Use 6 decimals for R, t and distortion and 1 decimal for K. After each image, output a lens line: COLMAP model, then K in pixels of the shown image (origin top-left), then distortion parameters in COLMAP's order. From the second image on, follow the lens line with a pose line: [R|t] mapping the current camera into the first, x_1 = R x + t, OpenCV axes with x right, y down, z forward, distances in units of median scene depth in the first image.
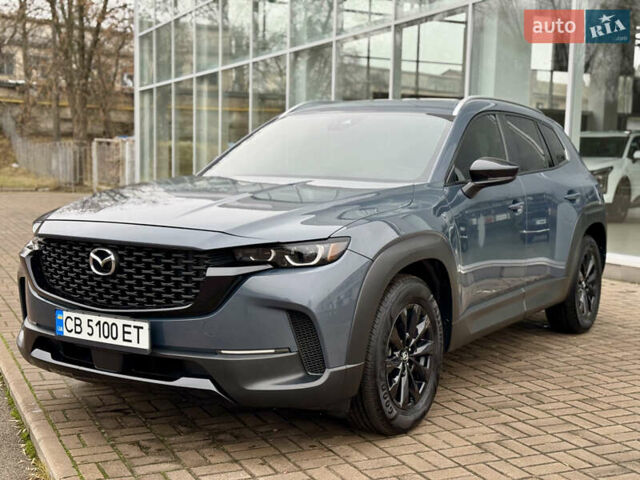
lens RADIAL K [[885.7, 0, 322.2], [0, 885.7, 248.8], [0, 0, 1]] dist [0.175992, -0.342581]
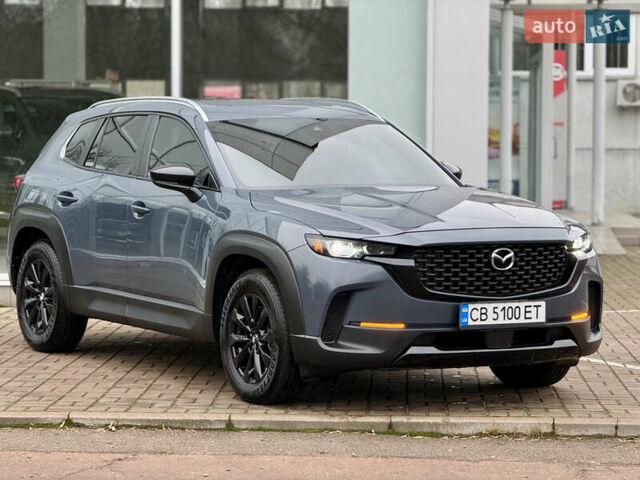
lens RADIAL K [[2257.2, 0, 320.0], [0, 2257.2, 240.0], [0, 0, 1]] dist [0.236593, -0.497844]
pose [[0.469900, -0.059105, 0.880739, -3.103488], [0.089412, 0.995811, 0.019124, -0.093867], [-0.878179, 0.069763, 0.473217, -0.266018]]
